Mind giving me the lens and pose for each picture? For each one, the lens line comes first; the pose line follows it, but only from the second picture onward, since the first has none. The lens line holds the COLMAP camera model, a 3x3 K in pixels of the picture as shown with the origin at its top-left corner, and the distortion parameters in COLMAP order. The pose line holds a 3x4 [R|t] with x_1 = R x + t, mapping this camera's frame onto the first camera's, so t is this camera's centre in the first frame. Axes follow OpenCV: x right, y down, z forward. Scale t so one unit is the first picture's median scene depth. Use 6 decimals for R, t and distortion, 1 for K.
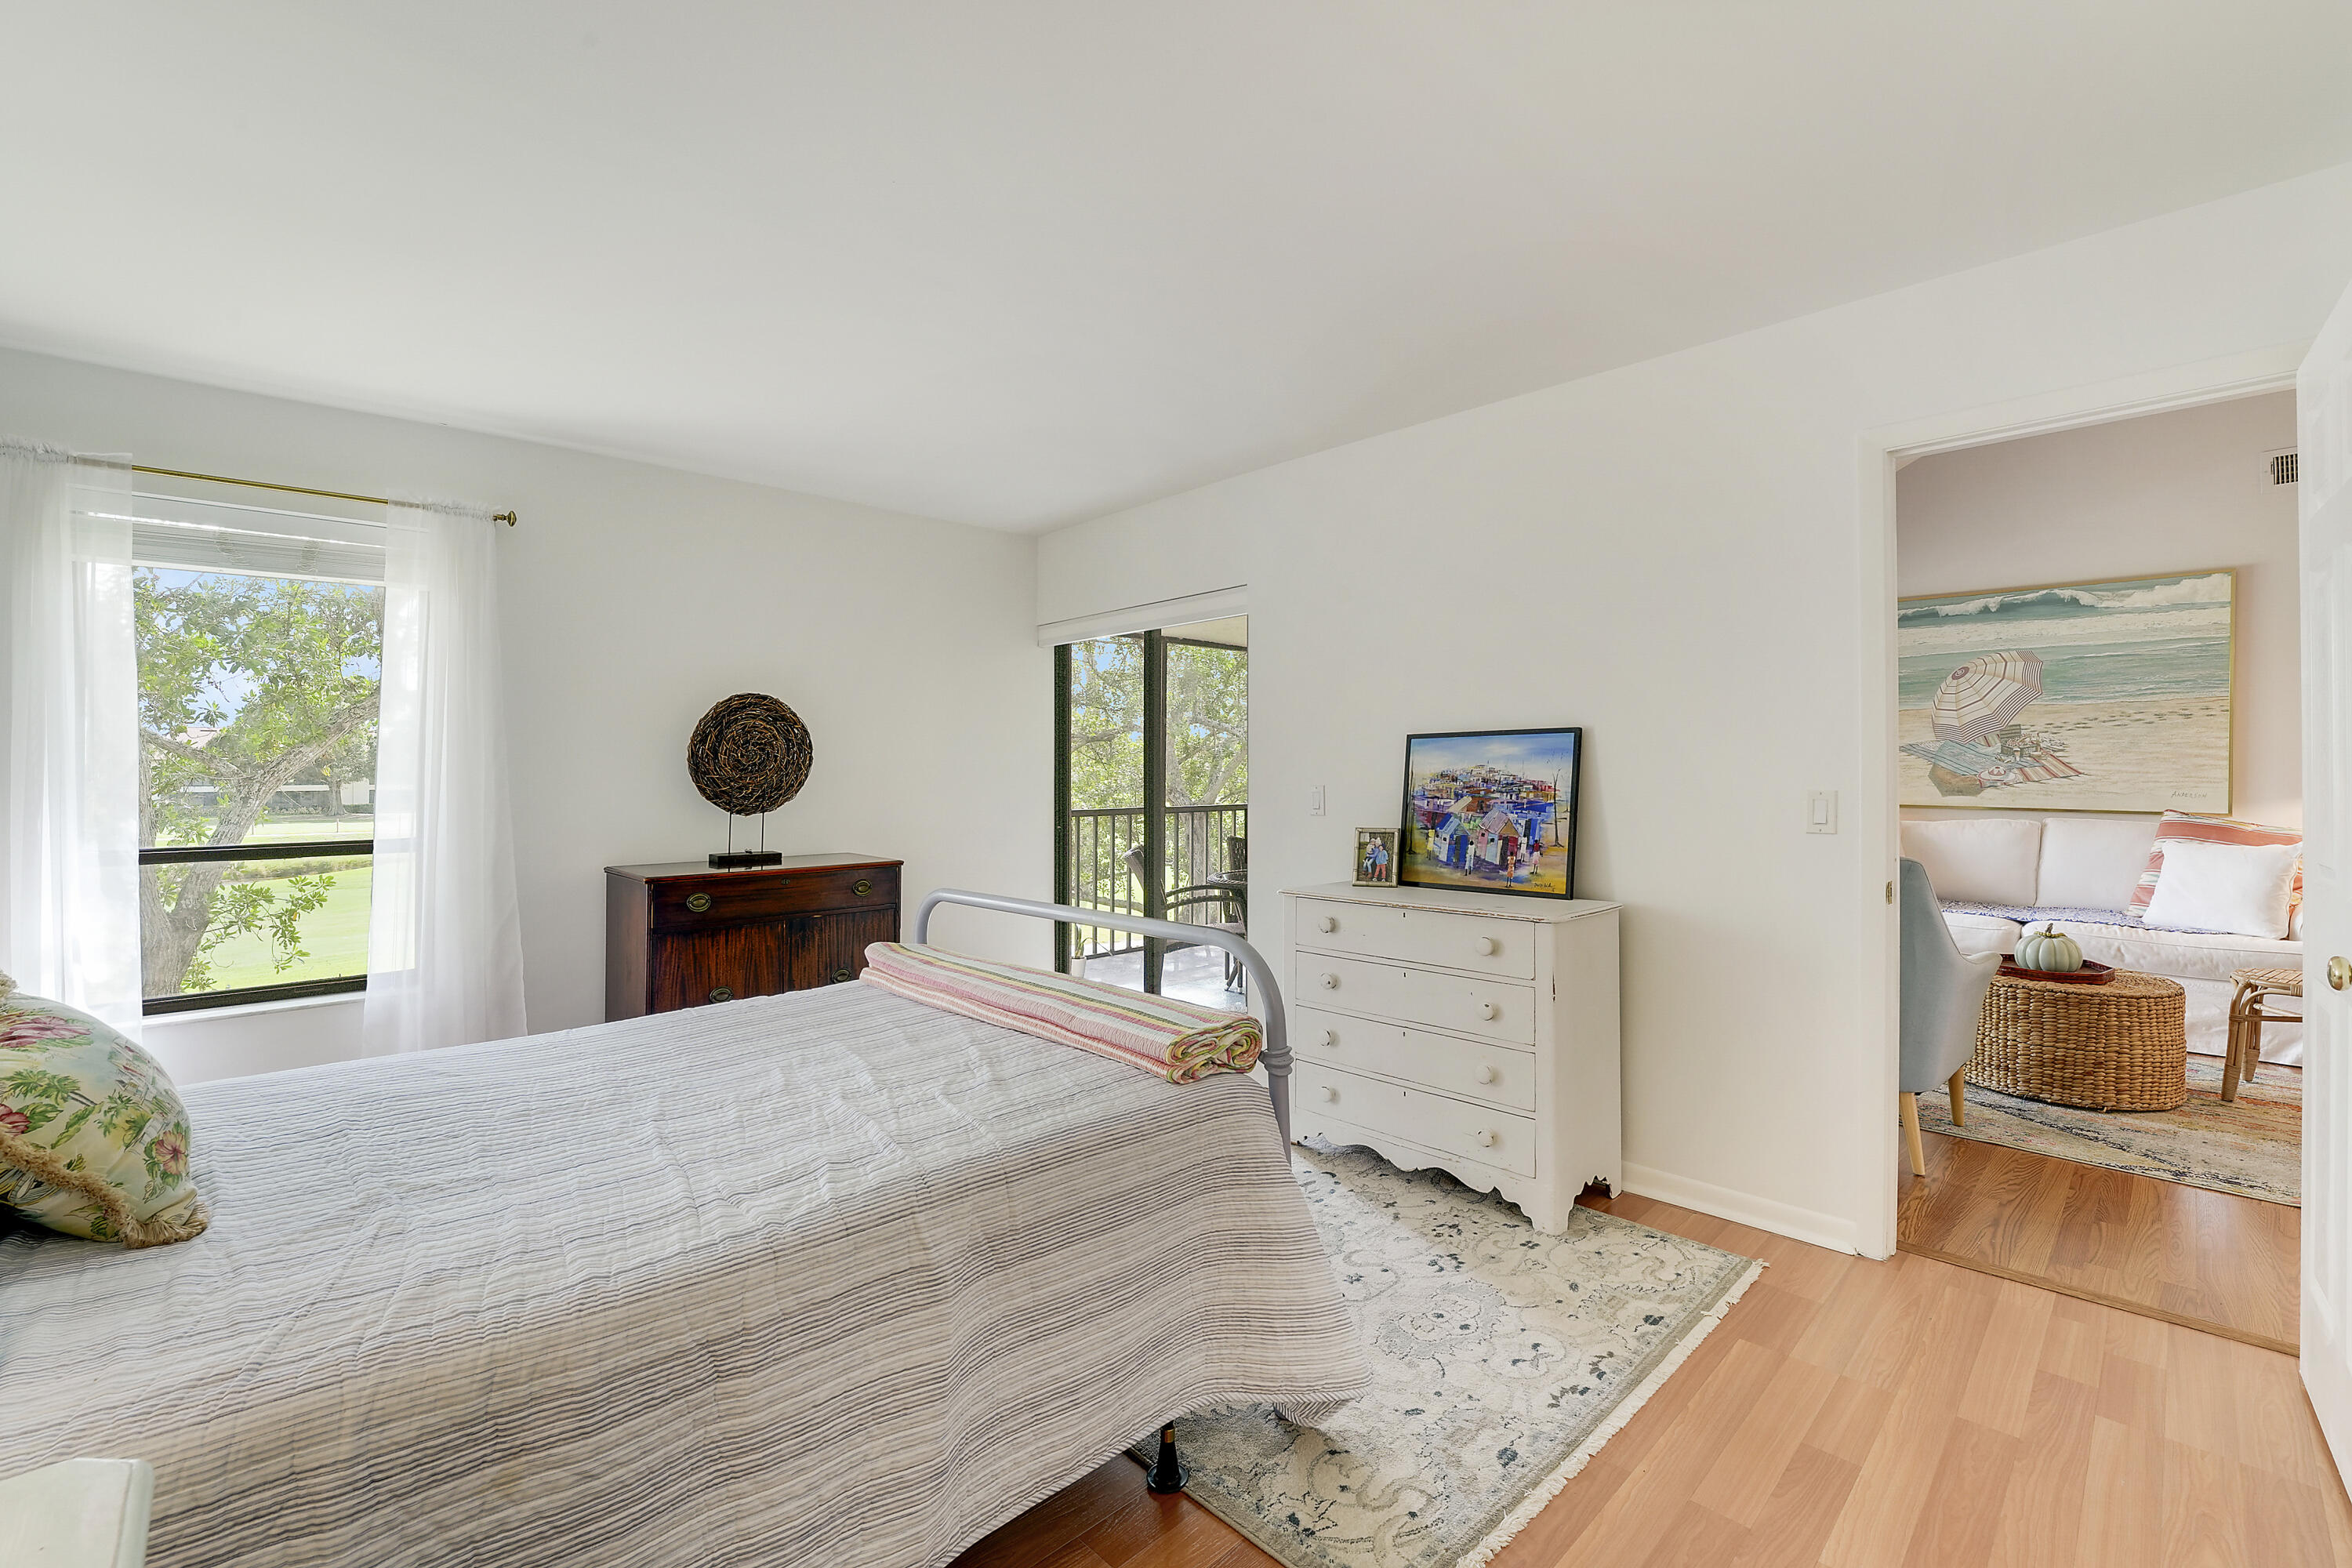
lens RADIAL K [[963.8, 0, 1173.5], [0, 963.8, 774.1], [0, 0, 1]] dist [-0.024026, -0.000784]
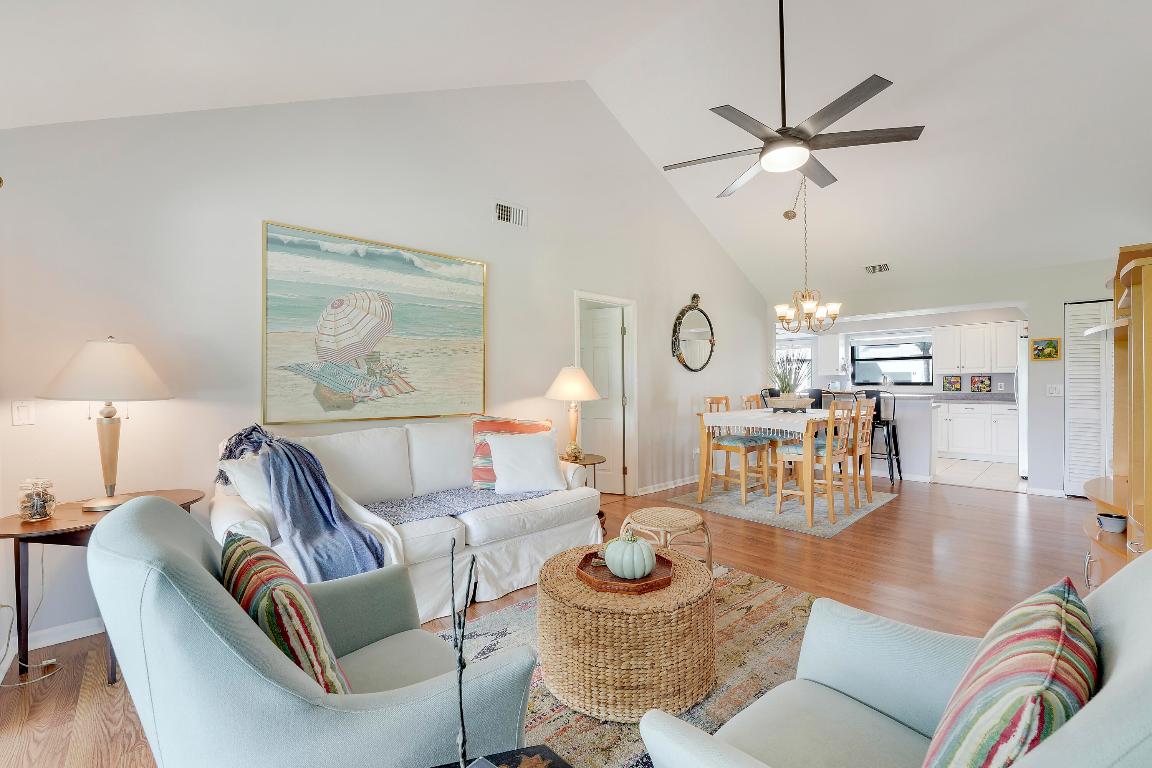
lens RADIAL K [[493.5, 0, 583.0], [0, 493.5, 382.9], [0, 0, 1]] dist [-0.004222, -0.000235]
pose [[-0.000358, -0.001726, 0.999998, 0.242048], [0.007556, 0.999970, 0.001728, -0.009815], [-0.999971, 0.007557, -0.000345, 0.731836]]
